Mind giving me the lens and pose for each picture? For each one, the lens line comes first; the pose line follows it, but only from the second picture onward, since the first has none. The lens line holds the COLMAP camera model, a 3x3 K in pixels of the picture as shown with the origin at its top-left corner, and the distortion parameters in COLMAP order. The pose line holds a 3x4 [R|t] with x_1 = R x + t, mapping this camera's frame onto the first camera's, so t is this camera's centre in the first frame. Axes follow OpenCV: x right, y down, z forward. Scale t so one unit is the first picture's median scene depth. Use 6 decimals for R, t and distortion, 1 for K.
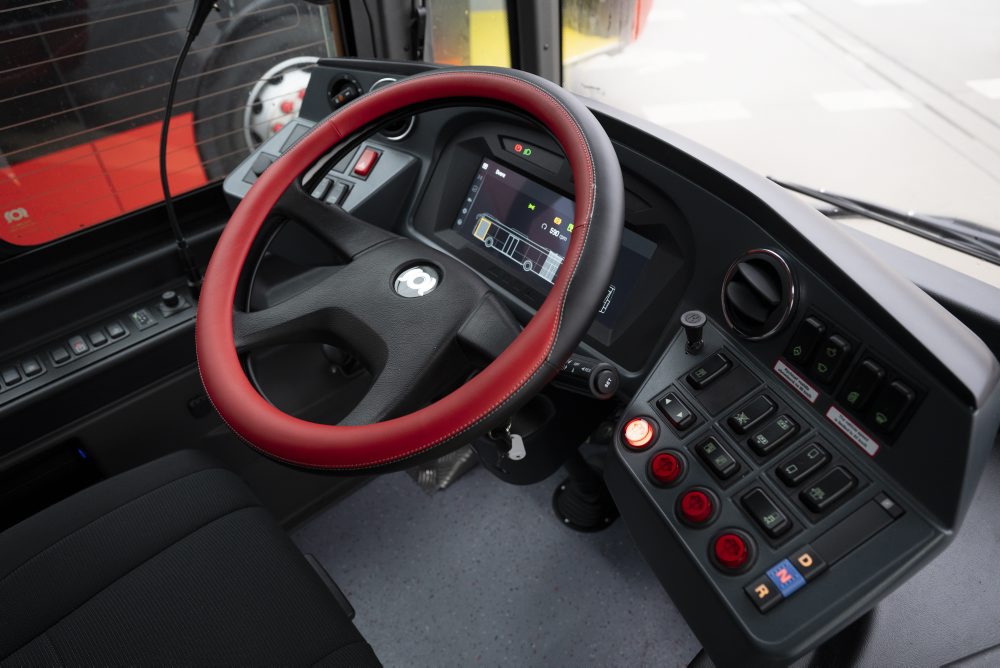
lens RADIAL K [[661.4, 0, 500.0], [0, 661.4, 334.0], [0, 0, 1]] dist [0.001366, 0.001704]
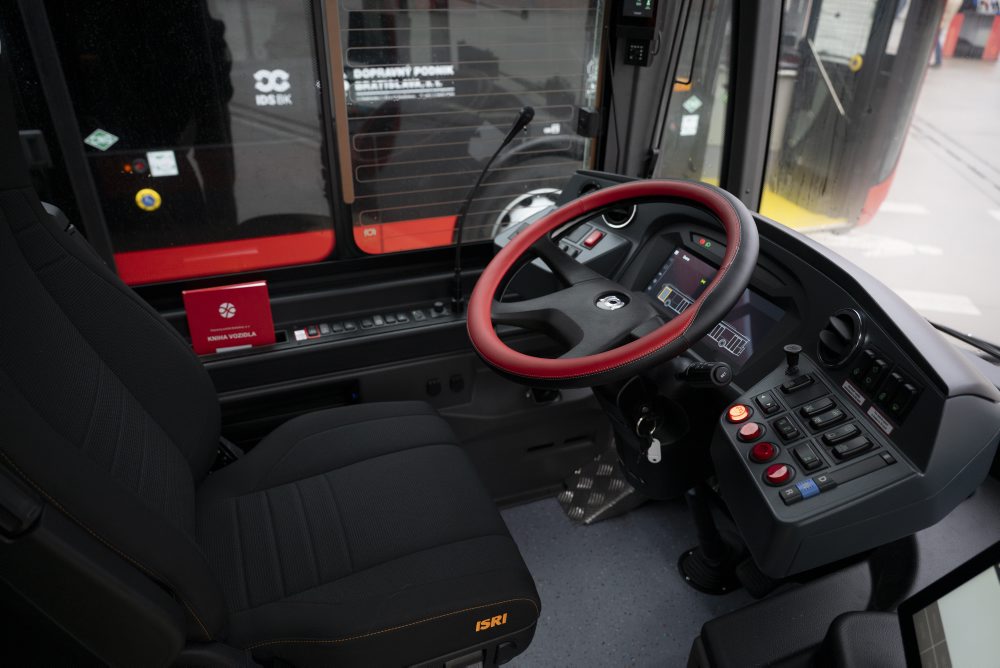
lens RADIAL K [[678.4, 0, 500.0], [0, 678.4, 334.0], [0, 0, 1]] dist [-0.004697, 0.002385]
pose [[0.935941, 0.201103, -0.289089, 0.077252], [-0.259512, 0.948785, -0.180168, 0.264408], [0.238051, 0.243649, 0.940195, -0.394040]]
